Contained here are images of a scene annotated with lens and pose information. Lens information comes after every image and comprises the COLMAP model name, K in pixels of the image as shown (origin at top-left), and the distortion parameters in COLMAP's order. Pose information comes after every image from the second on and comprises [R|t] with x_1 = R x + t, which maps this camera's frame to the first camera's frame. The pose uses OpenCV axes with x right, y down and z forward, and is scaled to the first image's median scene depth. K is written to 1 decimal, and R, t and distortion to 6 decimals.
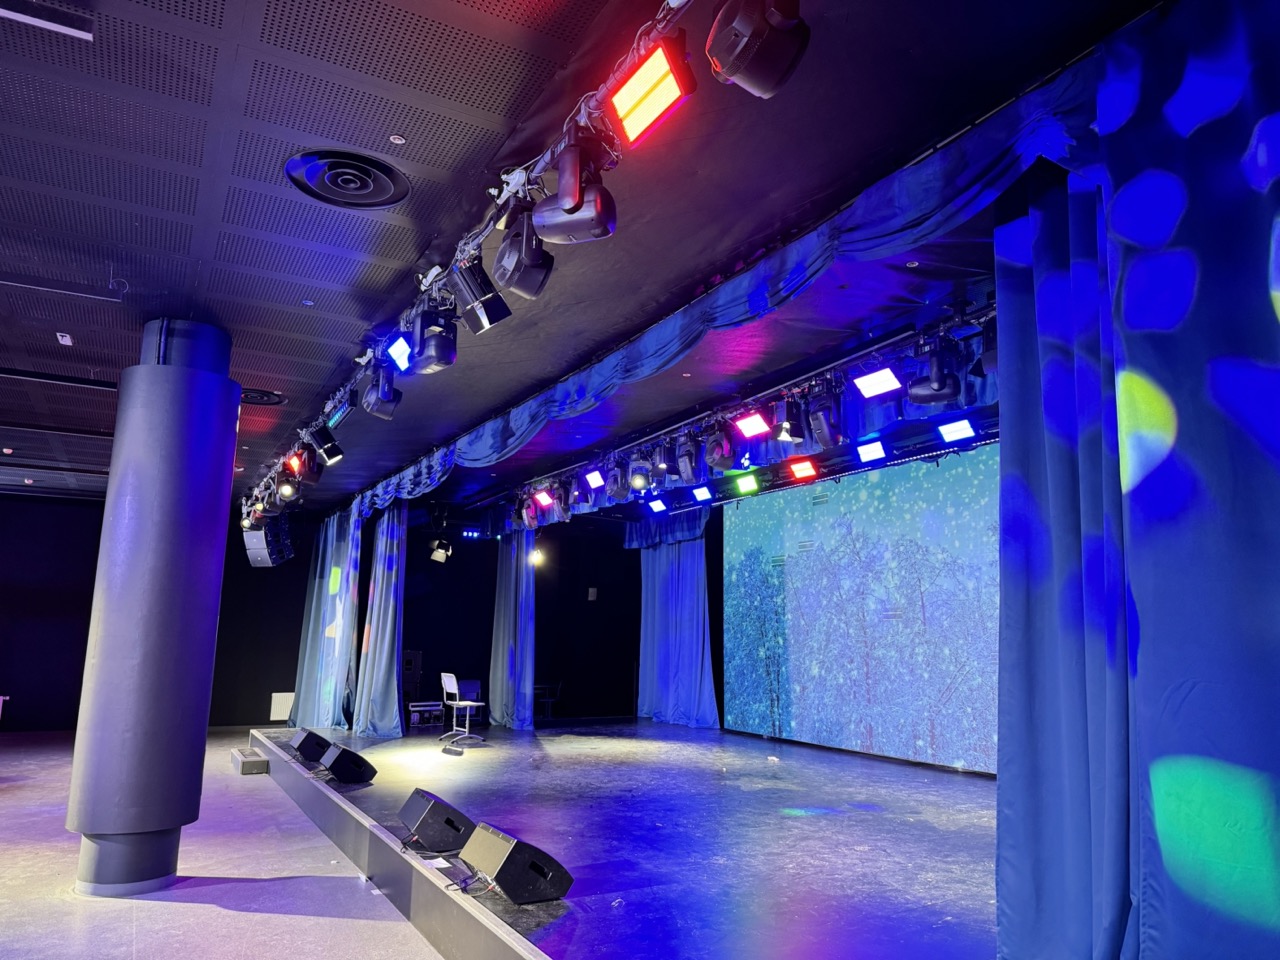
lens RADIAL K [[897.1, 0, 644.5], [0, 897.1, 482.9], [0, 0, 1]] dist [0.065046, -0.074781]
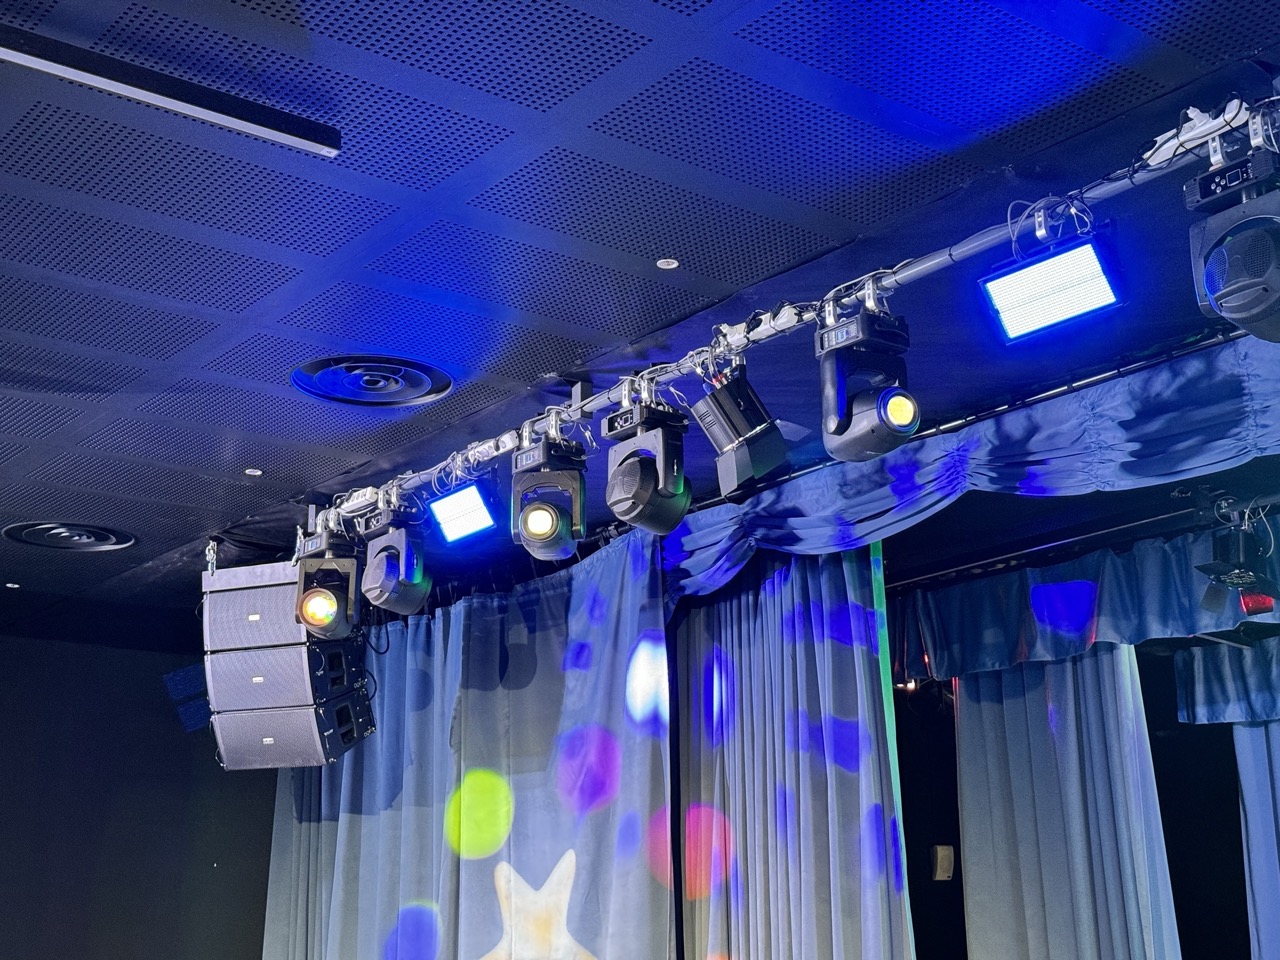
lens RADIAL K [[1771.6, 0, 639.1], [0, 1771.6, 480.2], [0, 0, 1]] dist [0.125009, 0.000000]
pose [[0.985612, 0.026708, 0.166902, -0.535004], [-0.008366, 0.993935, -0.109651, 0.080934], [-0.168819, 0.106677, 0.979857, 0.503837]]
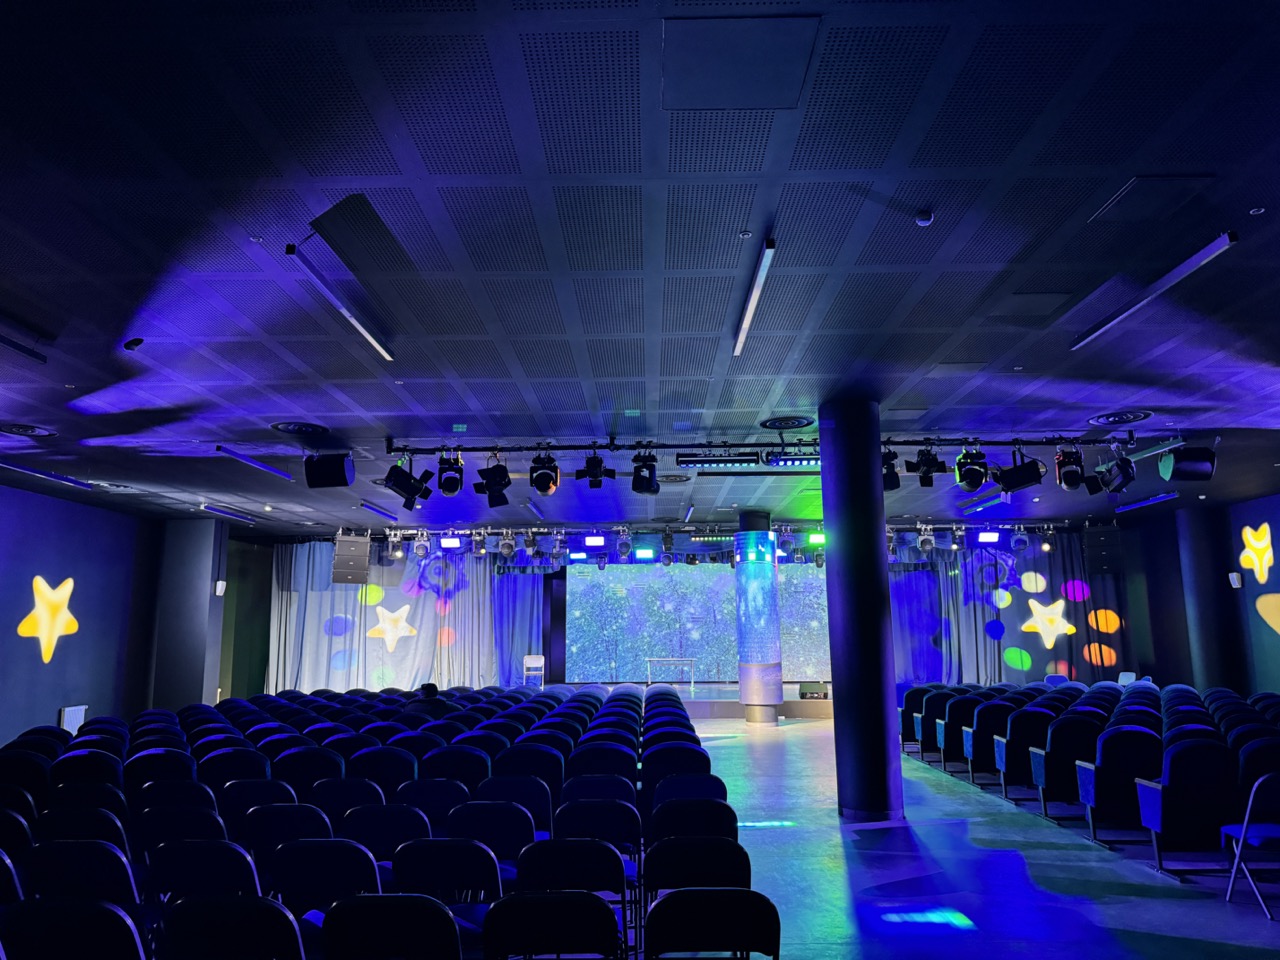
lens RADIAL K [[897.1, 0, 642.5], [0, 897.1, 489.4], [0, 0, 1]] dist [0.065046, -0.074781]
pose [[0.491524, 0.117560, 0.862893, -1.788701], [-0.135160, 0.989138, -0.057769, -0.029713], [-0.860311, -0.088234, 0.502075, 0.010889]]
